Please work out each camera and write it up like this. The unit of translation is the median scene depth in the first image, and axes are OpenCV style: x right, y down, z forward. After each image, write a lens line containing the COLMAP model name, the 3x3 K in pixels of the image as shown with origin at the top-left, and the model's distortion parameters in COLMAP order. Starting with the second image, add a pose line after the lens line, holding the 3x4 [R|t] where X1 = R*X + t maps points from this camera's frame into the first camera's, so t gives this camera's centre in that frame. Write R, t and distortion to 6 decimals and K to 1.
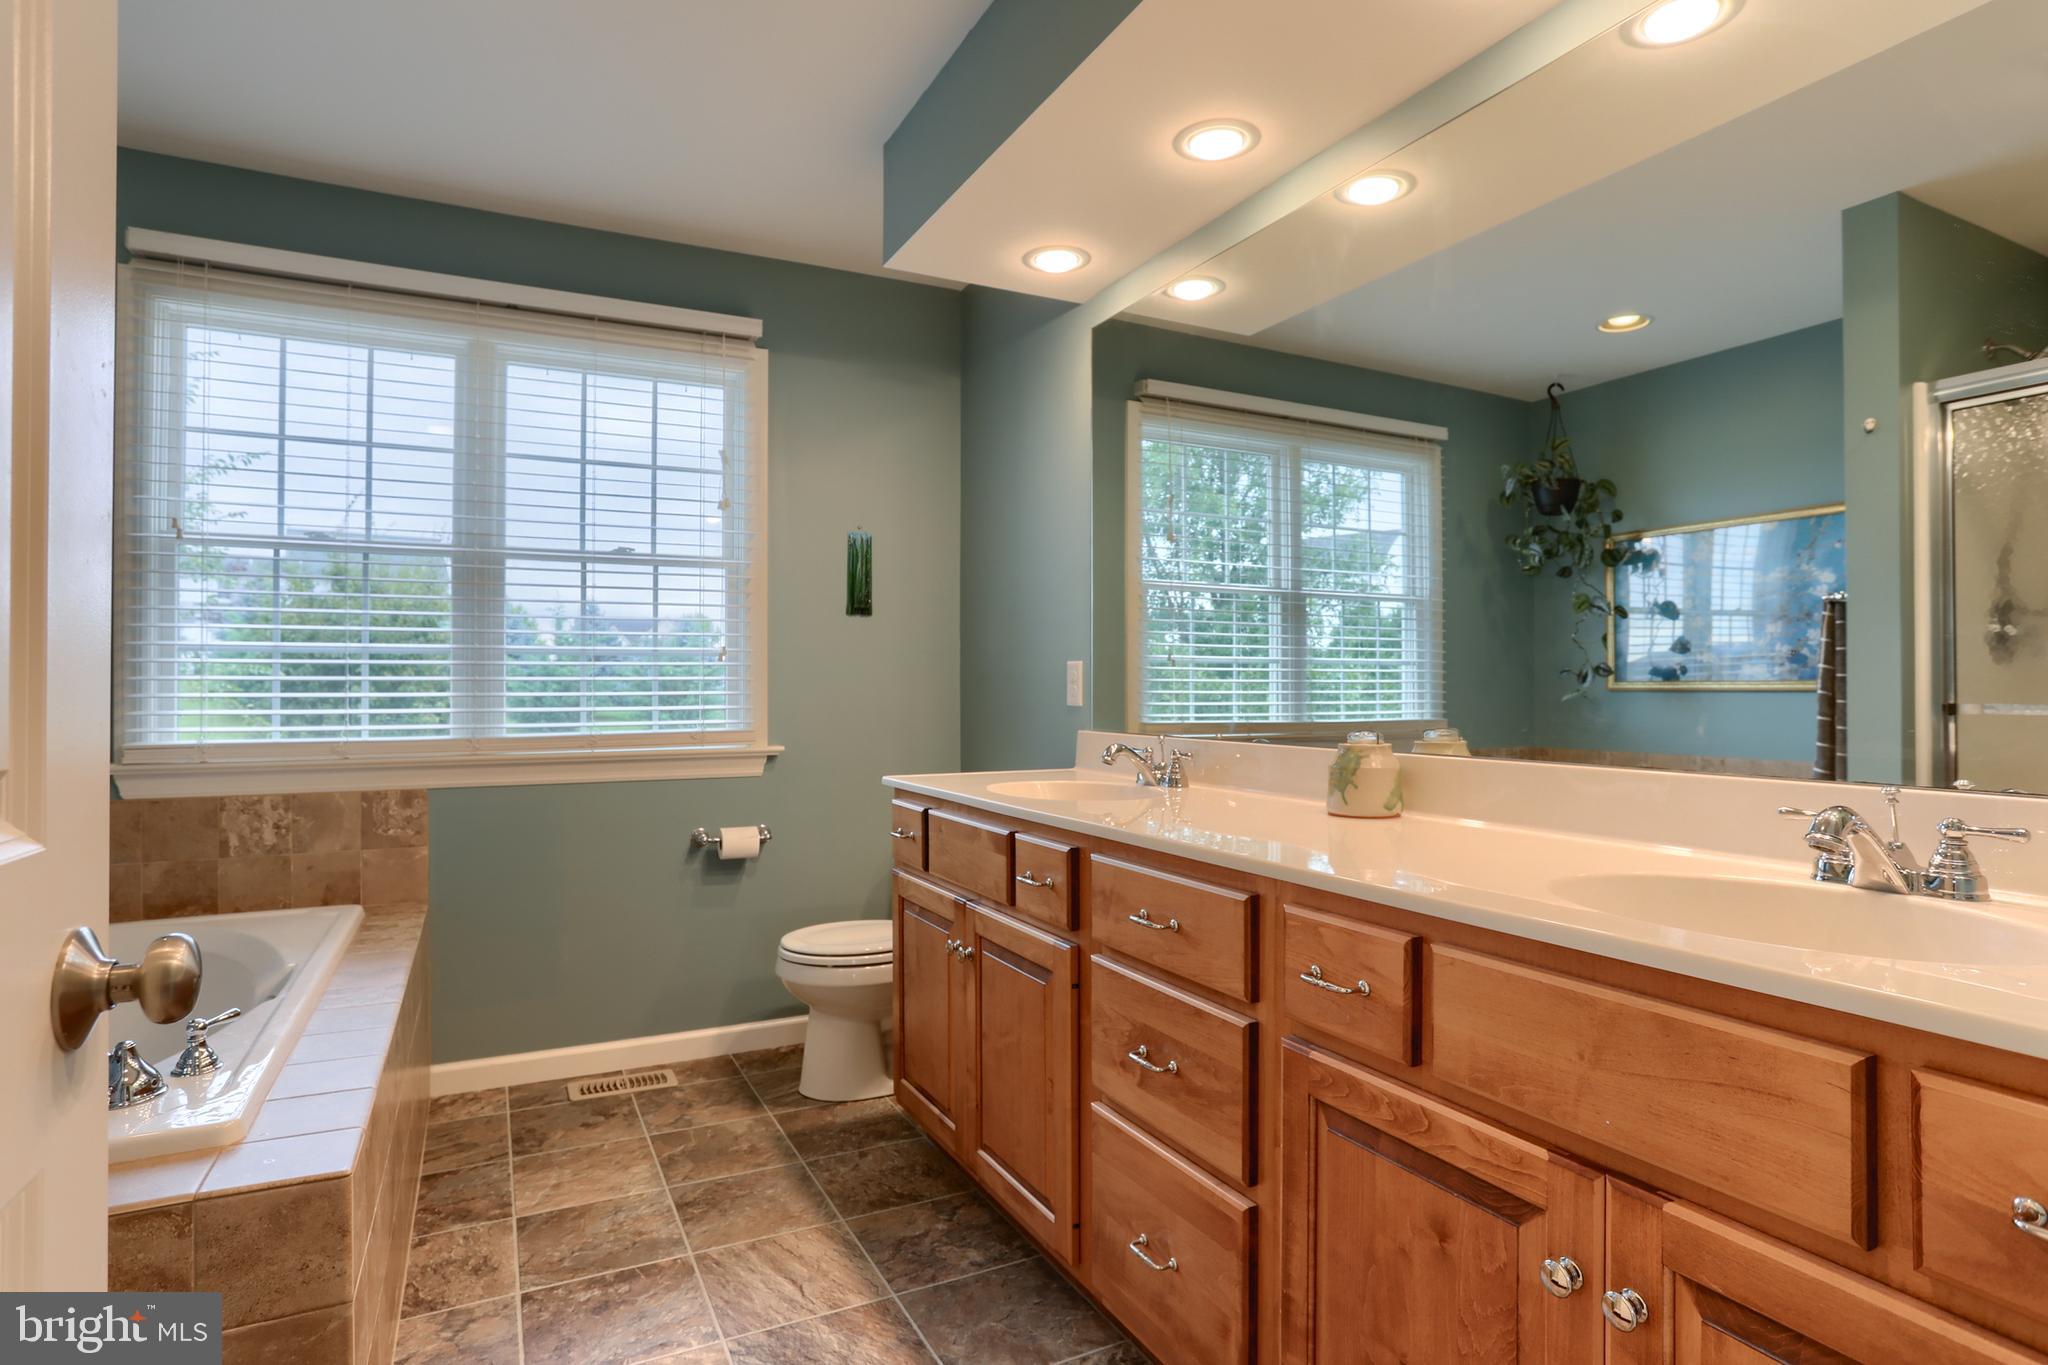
lens RADIAL K [[1039.8, 0, 1022.4], [0, 1039.8, 677.0], [0, 0, 1]] dist [-0.063447, 0.038435]
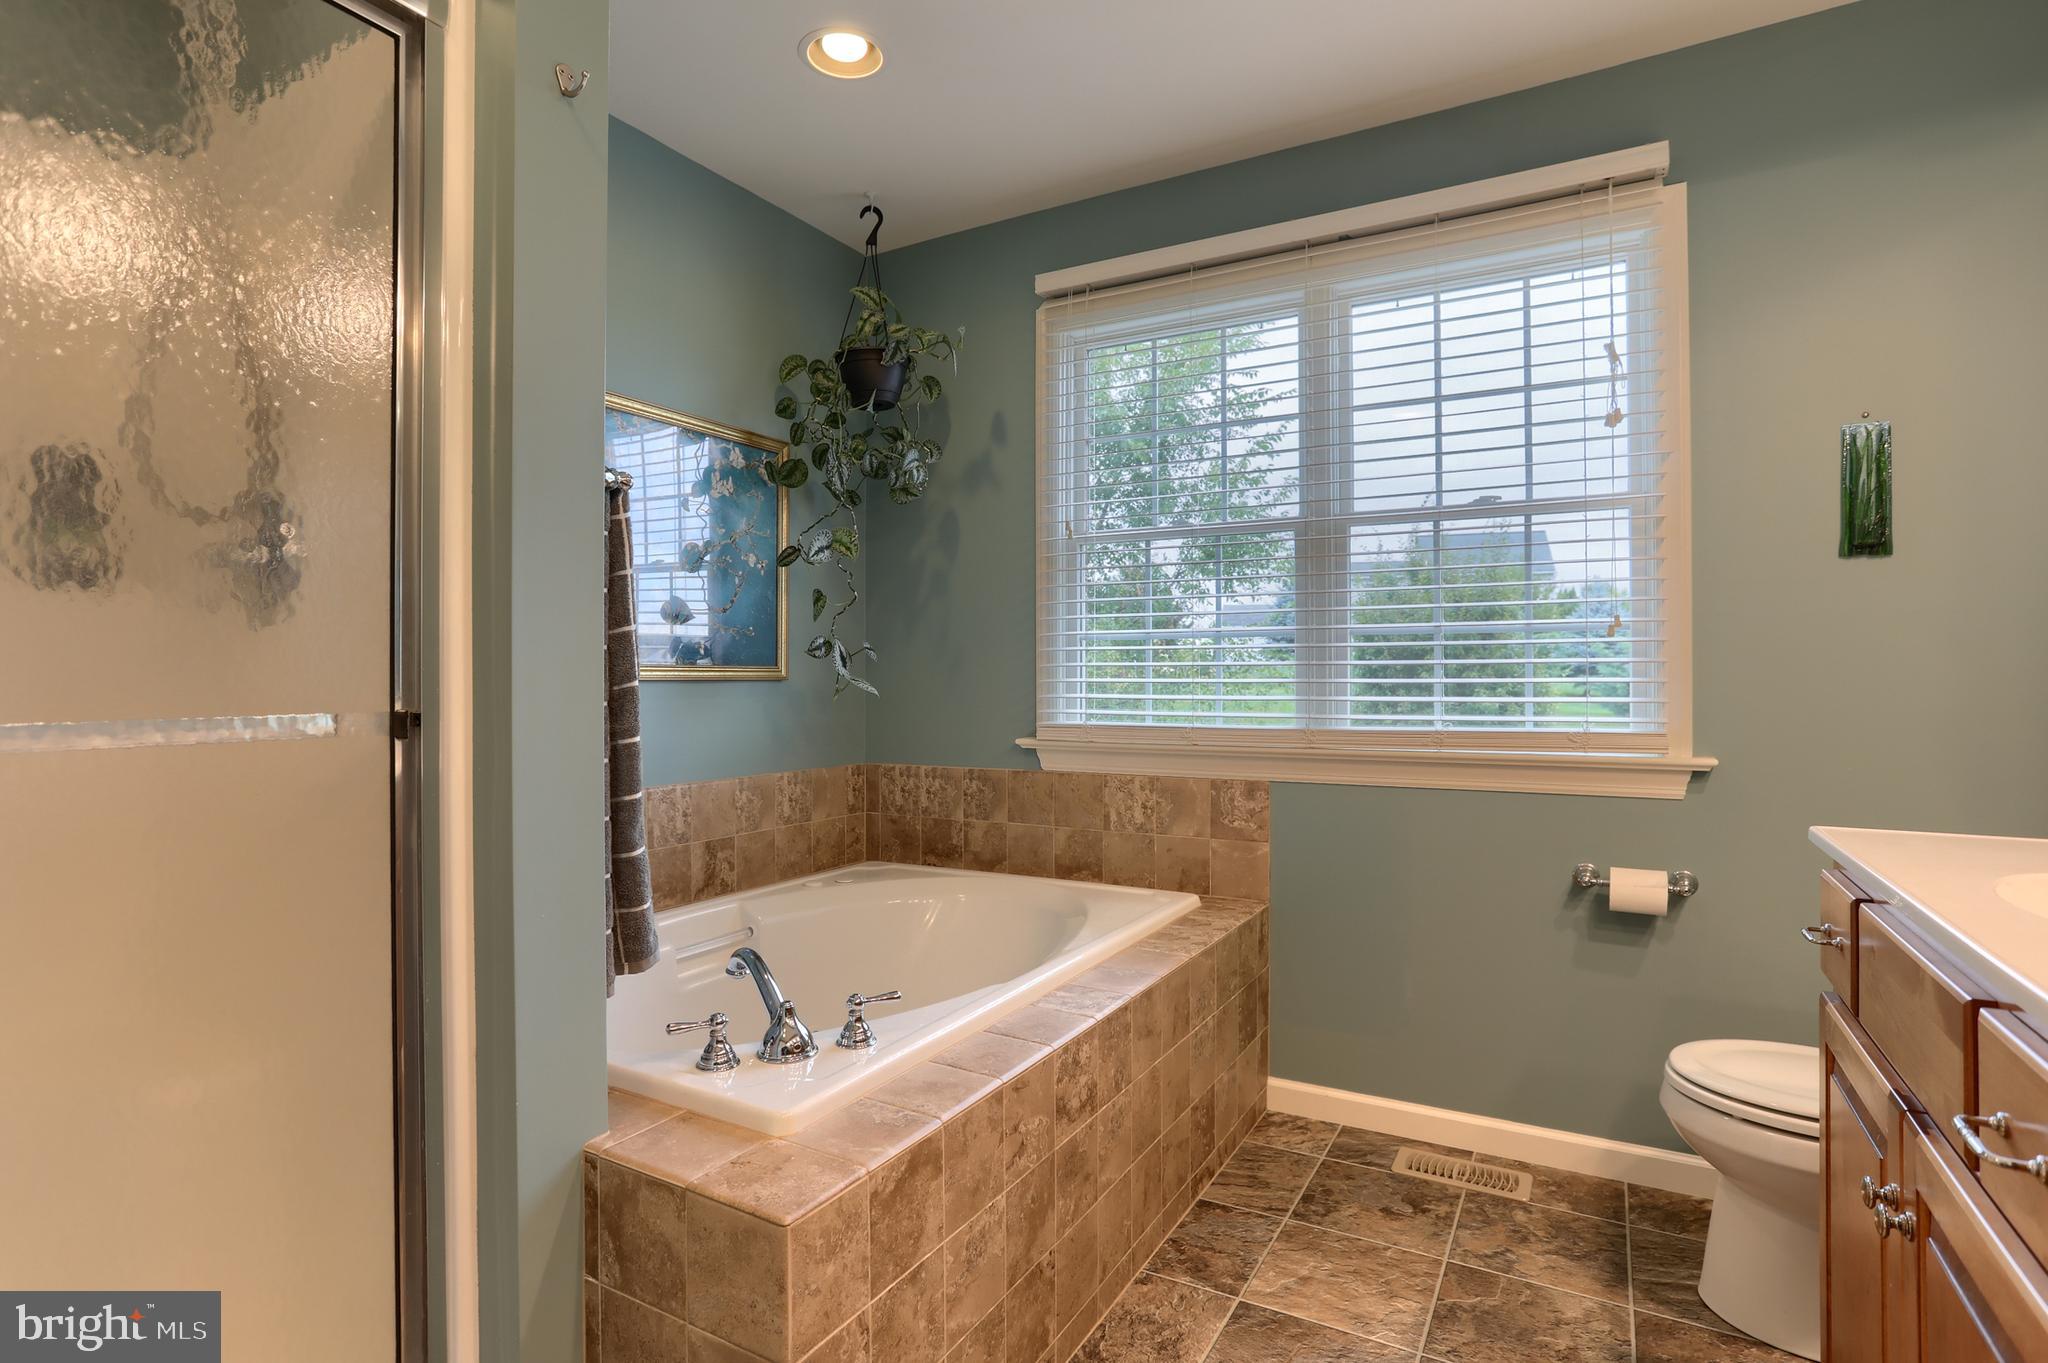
lens RADIAL K [[1039.8, 0, 1022.4], [0, 1039.8, 676.0], [0, 0, 1]] dist [-0.063447, 0.038435]
pose [[0.556134, 0.000751, -0.831092, 0.078912], [0.009579, 0.999927, 0.007313, 0.004015], [0.831037, -0.012028, 0.556086, 0.289358]]
